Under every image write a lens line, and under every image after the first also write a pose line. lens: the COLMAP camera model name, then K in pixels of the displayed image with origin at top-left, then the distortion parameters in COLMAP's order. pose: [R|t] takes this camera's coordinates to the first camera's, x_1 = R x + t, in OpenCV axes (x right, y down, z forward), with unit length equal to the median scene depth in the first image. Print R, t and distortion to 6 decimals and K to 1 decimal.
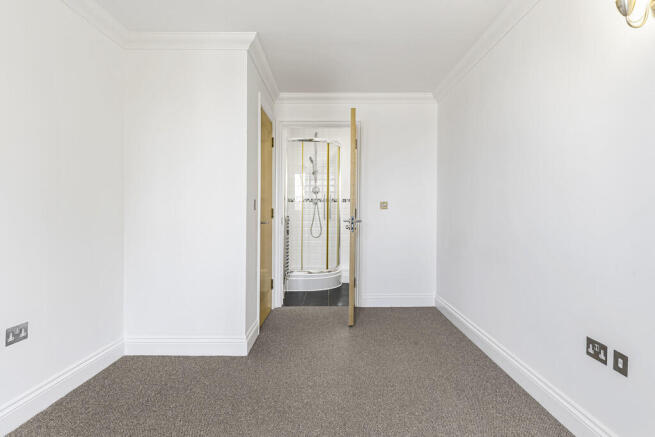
lens RADIAL K [[418.6, 0, 328.1], [0, 418.6, 222.1], [0, 0, 1]] dist [0.027056, -0.001789]
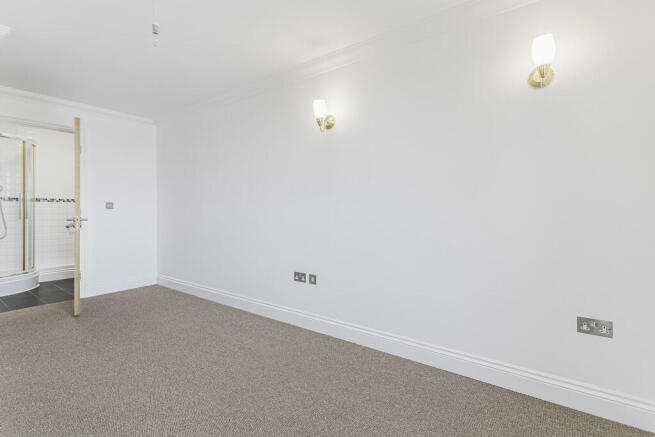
lens RADIAL K [[318.2, 0, 327.1], [0, 318.2, 214.2], [0, 0, 1]] dist [0.002612, 0.001083]
pose [[0.592956, -0.012212, 0.805142, -0.221501], [0.025597, 0.999666, -0.003689, 0.003078], [-0.804828, 0.022796, 0.593070, -0.010996]]
